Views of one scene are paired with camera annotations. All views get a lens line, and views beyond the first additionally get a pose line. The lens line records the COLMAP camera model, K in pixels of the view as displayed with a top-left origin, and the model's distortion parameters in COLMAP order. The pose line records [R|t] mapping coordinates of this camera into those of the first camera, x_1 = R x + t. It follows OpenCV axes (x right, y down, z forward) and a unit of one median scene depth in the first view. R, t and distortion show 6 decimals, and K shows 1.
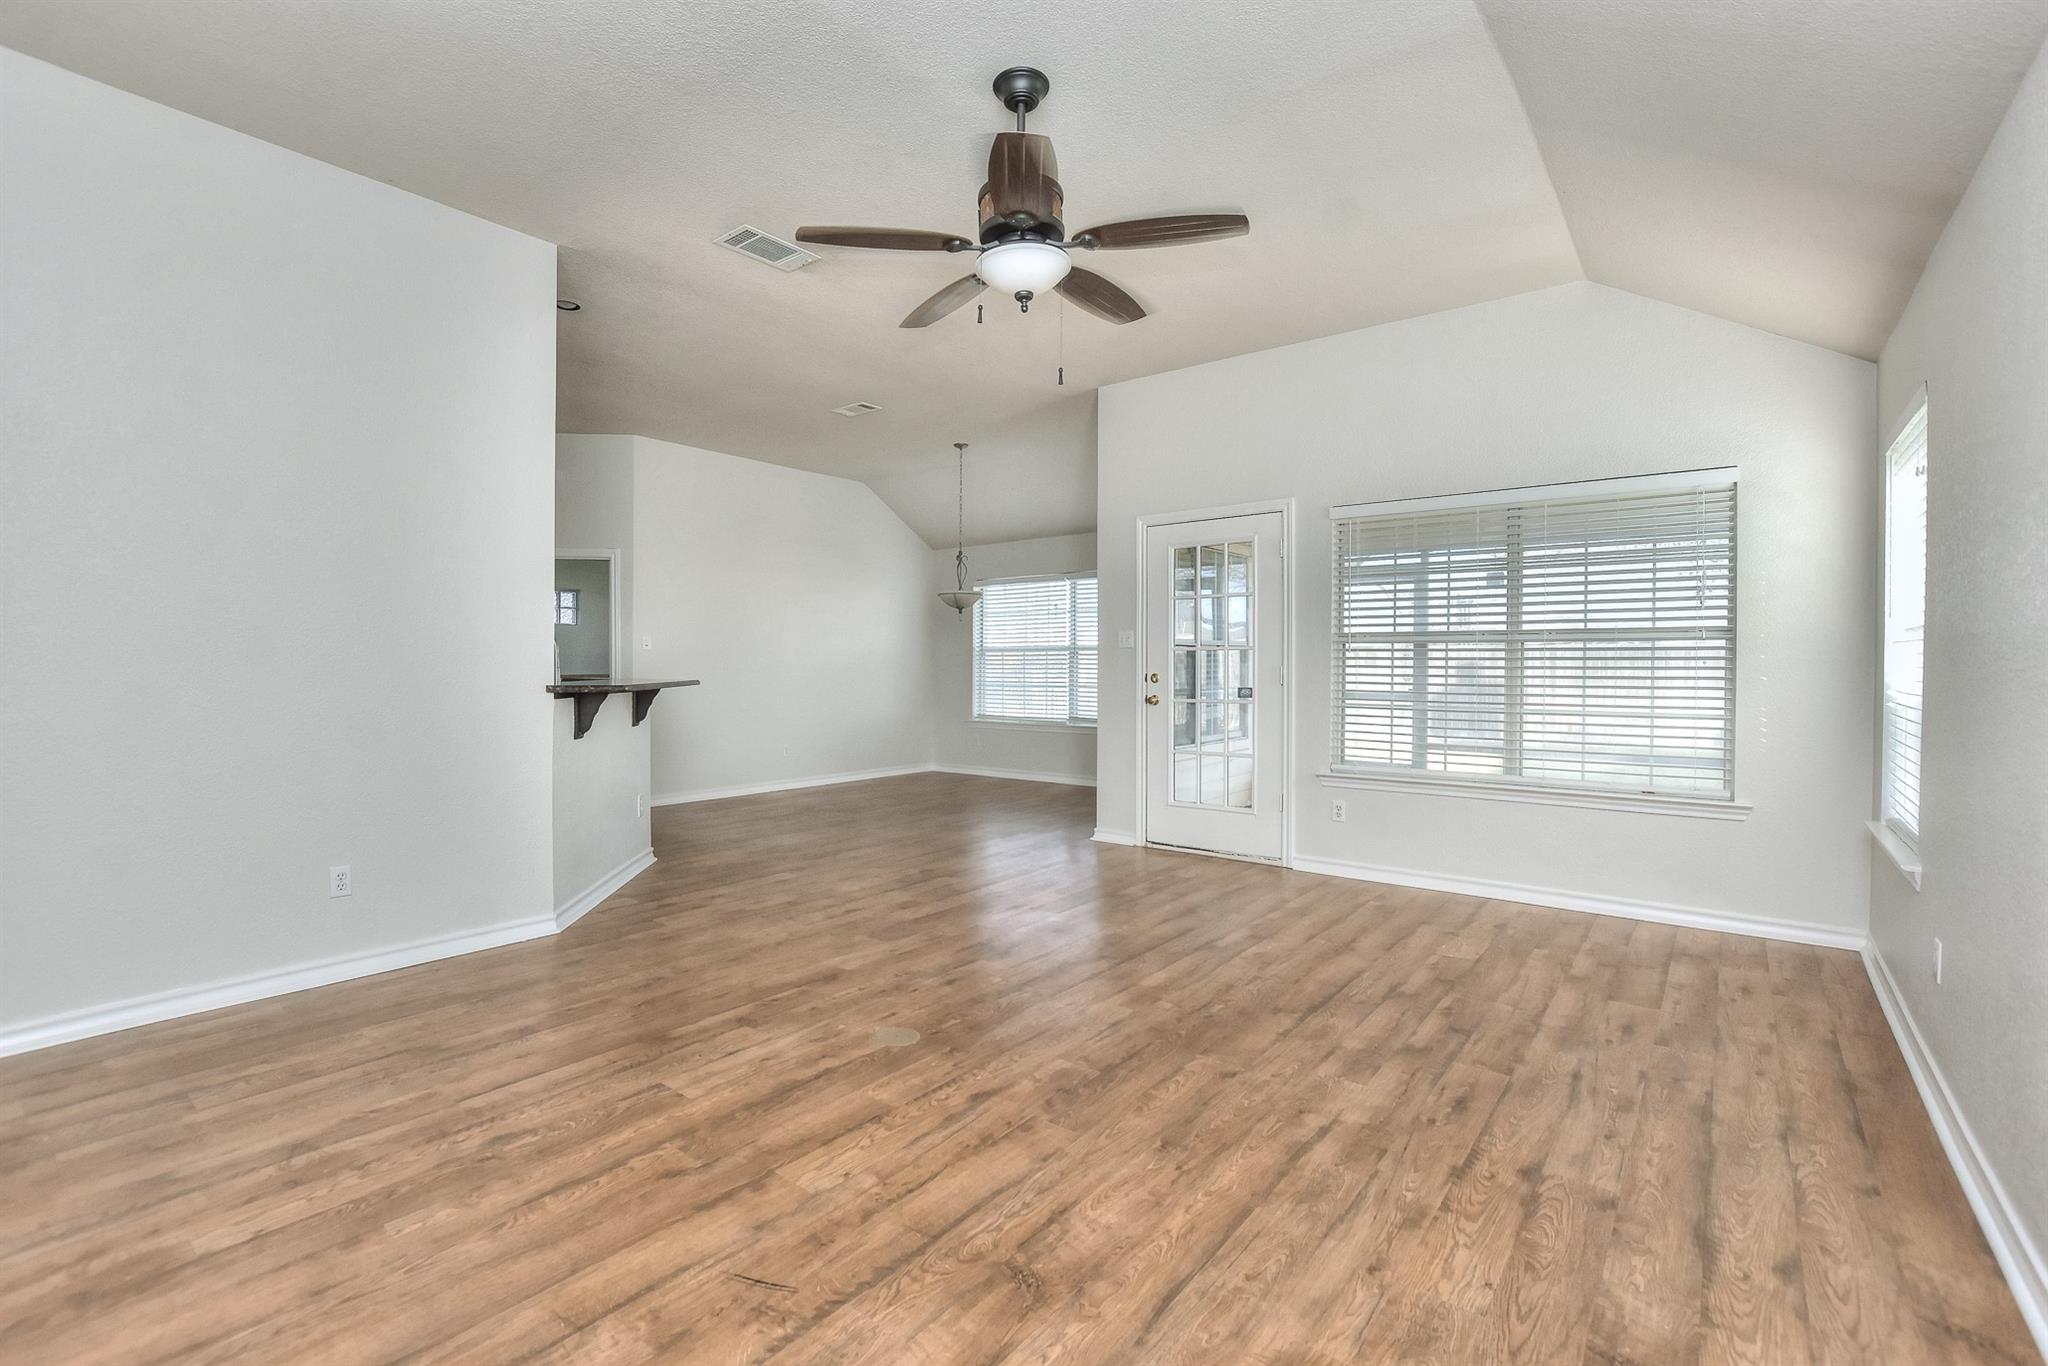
lens RADIAL K [[917.0, 0, 1024.0], [0, 917.0, 683.0], [0, 0, 1]] dist [-0.020425, 0.000187]
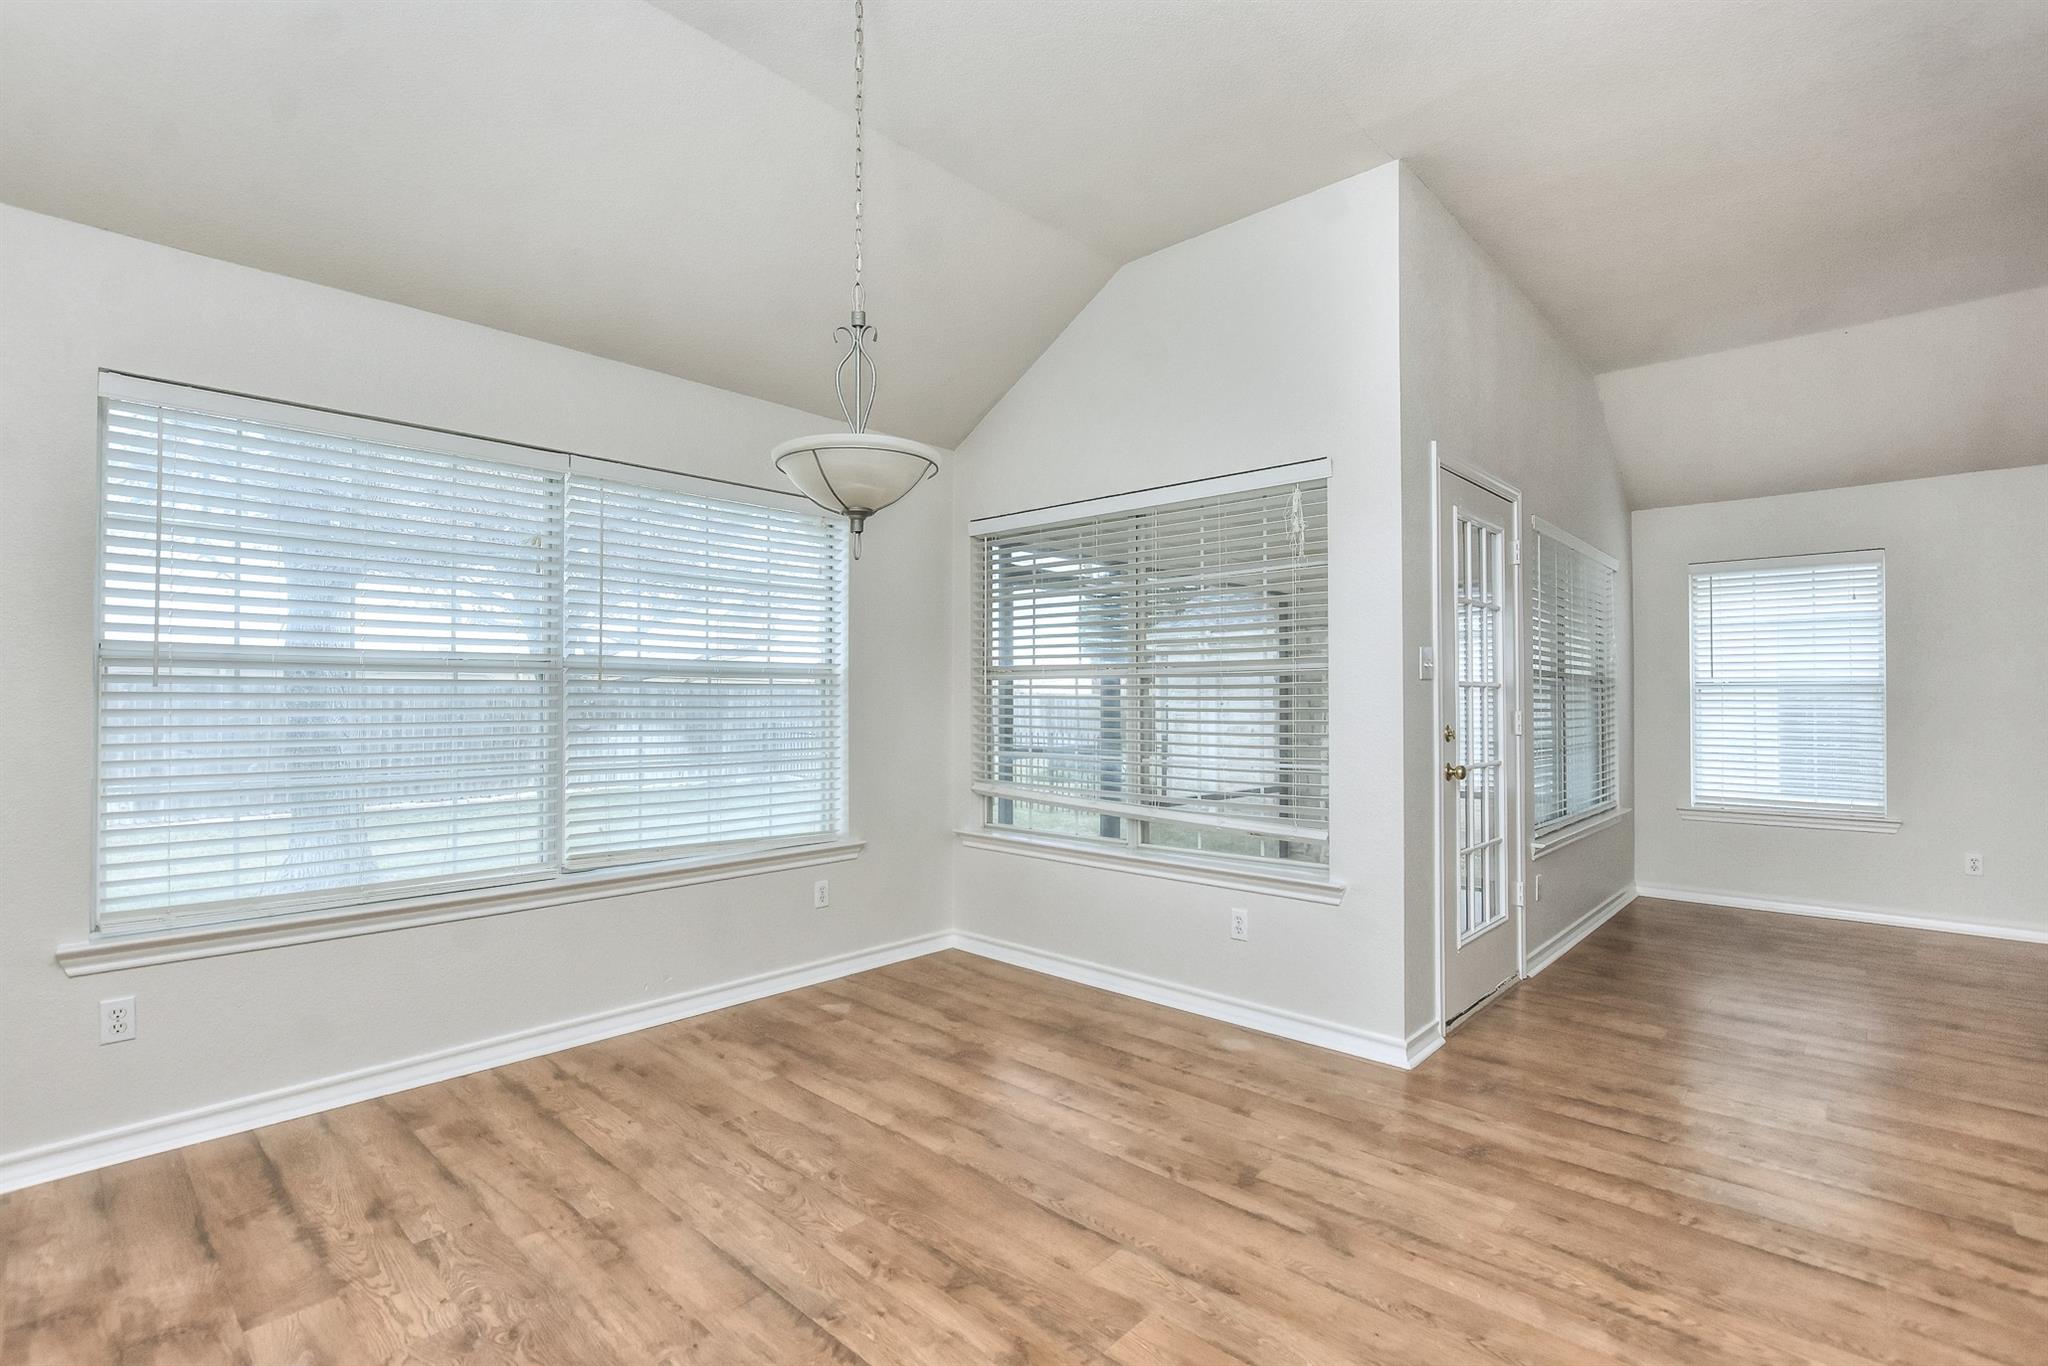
lens RADIAL K [[928.4, 0, 1002.3], [0, 928.4, 712.5], [0, 0, 1]] dist [-0.016753, 0.000676]
pose [[0.093215, -0.012019, 0.995573, -1.045527], [0.017517, 0.999792, 0.010430, -0.067682], [-0.995492, 0.016467, 0.093406, 2.783460]]
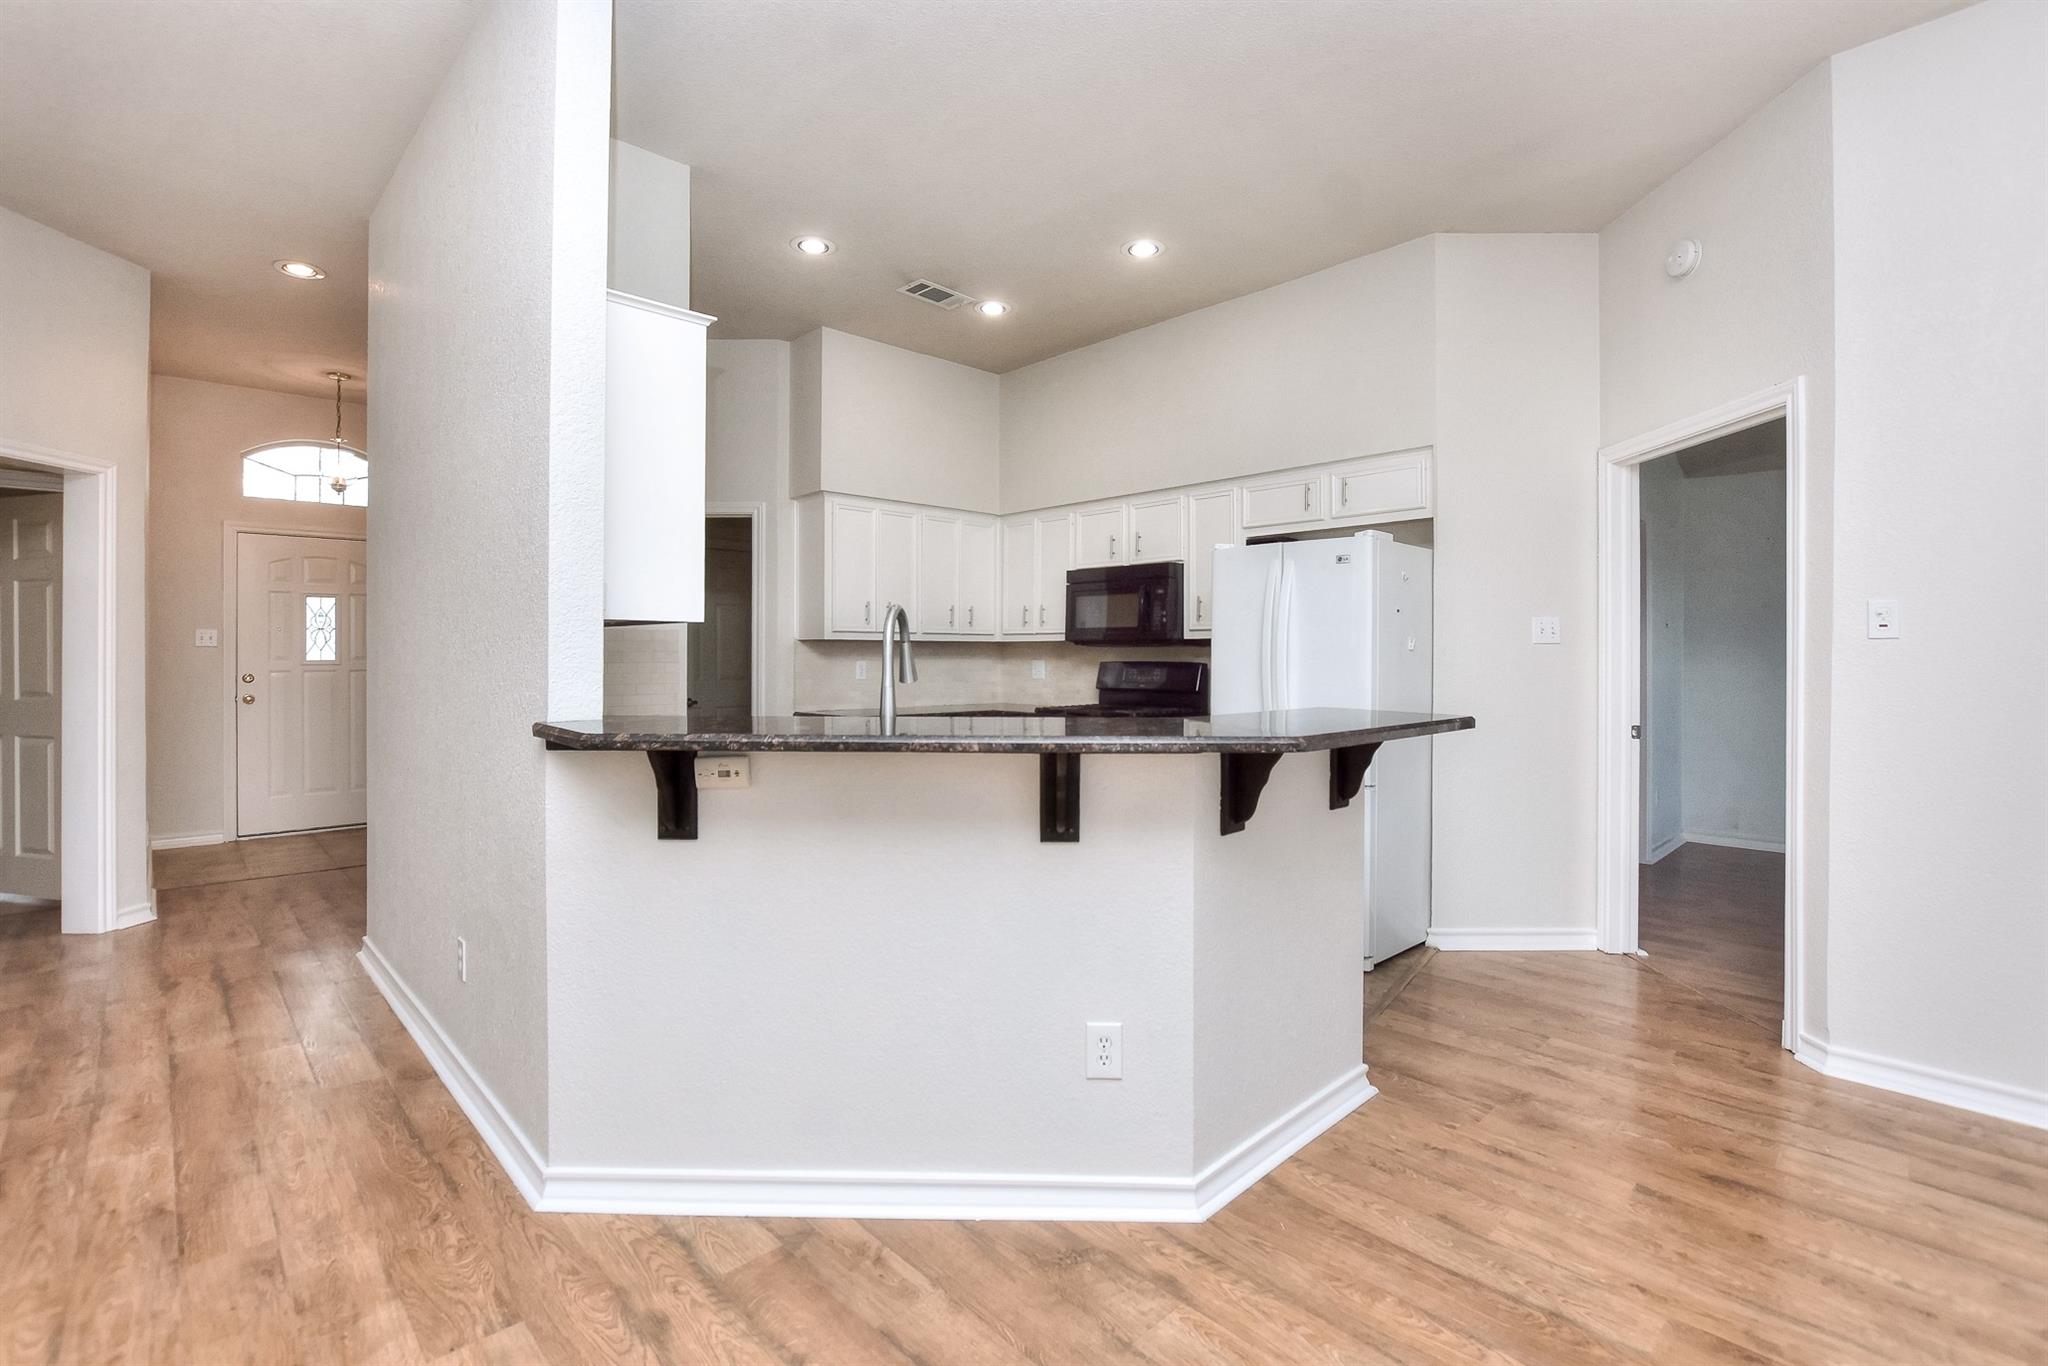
lens RADIAL K [[917.0, 0, 1024.0], [0, 917.0, 683.0], [0, 0, 1]] dist [-0.020425, 0.000187]
pose [[-0.131682, 0.029700, -0.990847, -0.077573], [-0.018931, 0.999293, 0.032470, -0.069424], [0.991111, 0.023033, -0.131026, 2.072488]]
